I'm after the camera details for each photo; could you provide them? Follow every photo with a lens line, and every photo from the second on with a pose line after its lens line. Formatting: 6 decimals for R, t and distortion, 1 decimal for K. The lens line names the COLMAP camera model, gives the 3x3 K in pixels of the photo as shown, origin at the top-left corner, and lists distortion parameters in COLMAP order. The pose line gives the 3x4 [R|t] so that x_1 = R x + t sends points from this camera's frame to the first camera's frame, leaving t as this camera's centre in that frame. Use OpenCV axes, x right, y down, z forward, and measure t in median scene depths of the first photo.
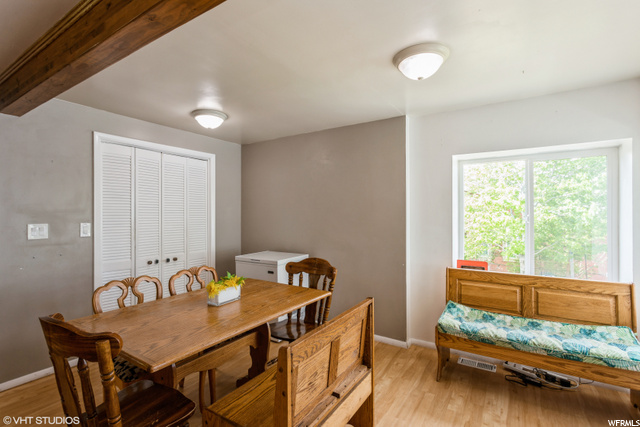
lens RADIAL K [[304.0, 0, 317.5], [0, 304.0, 212.3], [0, 0, 1]] dist [0.002930, -0.000066]
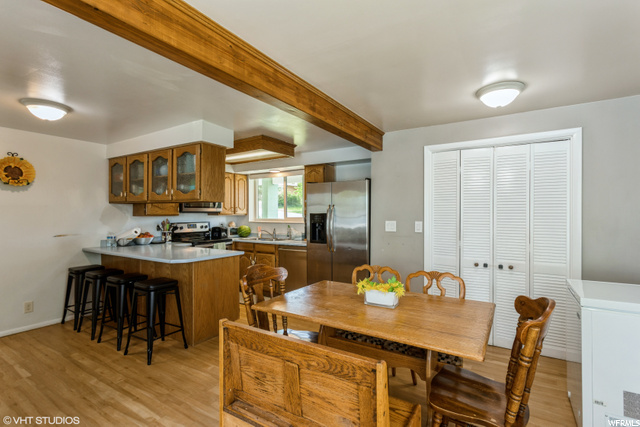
lens RADIAL K [[304.0, 0, 317.5], [0, 304.0, 212.3], [0, 0, 1]] dist [0.002930, -0.000066]
pose [[0.009408, -0.002097, -0.999954, 0.508228], [0.004601, 0.999987, -0.002054, -0.001217], [0.999945, -0.004581, 0.009417, 0.597469]]
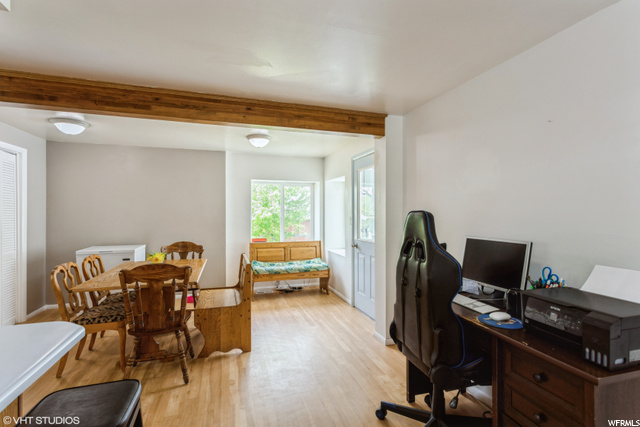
lens RADIAL K [[304.0, 0, 317.5], [0, 304.0, 212.3], [0, 0, 1]] dist [0.002930, -0.000066]
pose [[0.636273, 0.003749, 0.771455, -0.734080], [-0.005621, 0.999984, -0.000224, 0.002706], [-0.771443, -0.004194, 0.636284, -0.459951]]
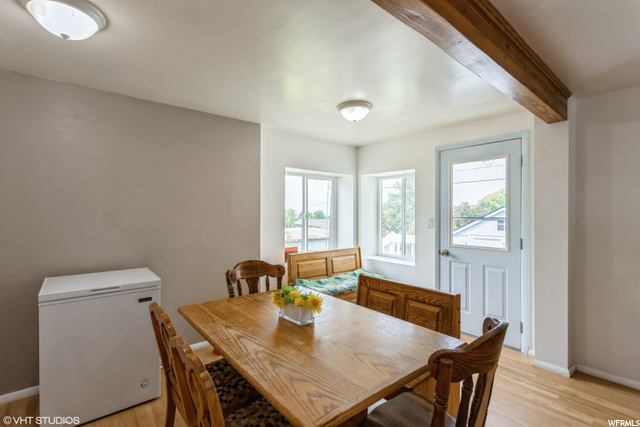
lens RADIAL K [[304.0, 0, 317.5], [0, 304.0, 212.3], [0, 0, 1]] dist [0.002930, -0.000066]
pose [[0.302128, 0.003464, 0.953261, -0.809789], [-0.009993, 0.999950, -0.000466, 0.003698], [-0.953215, -0.009385, 0.302148, 0.524595]]
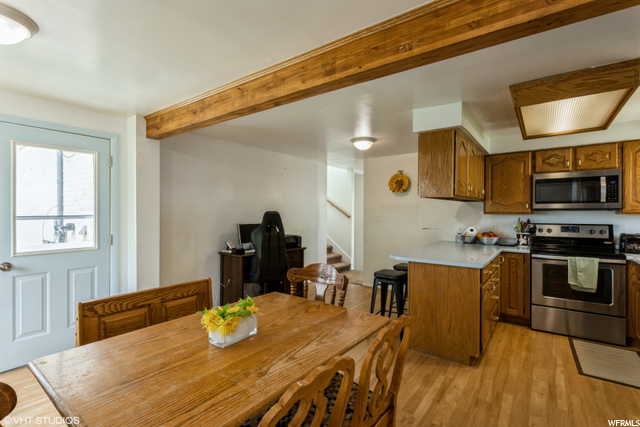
lens RADIAL K [[304.0, 0, 317.5], [0, 304.0, 212.3], [0, 0, 1]] dist [0.002930, -0.000066]
pose [[-0.997559, -0.000269, 0.069827, -0.405948], [-0.000455, 0.999996, -0.002643, 0.006724], [-0.069826, -0.002669, -0.997556, 1.273739]]
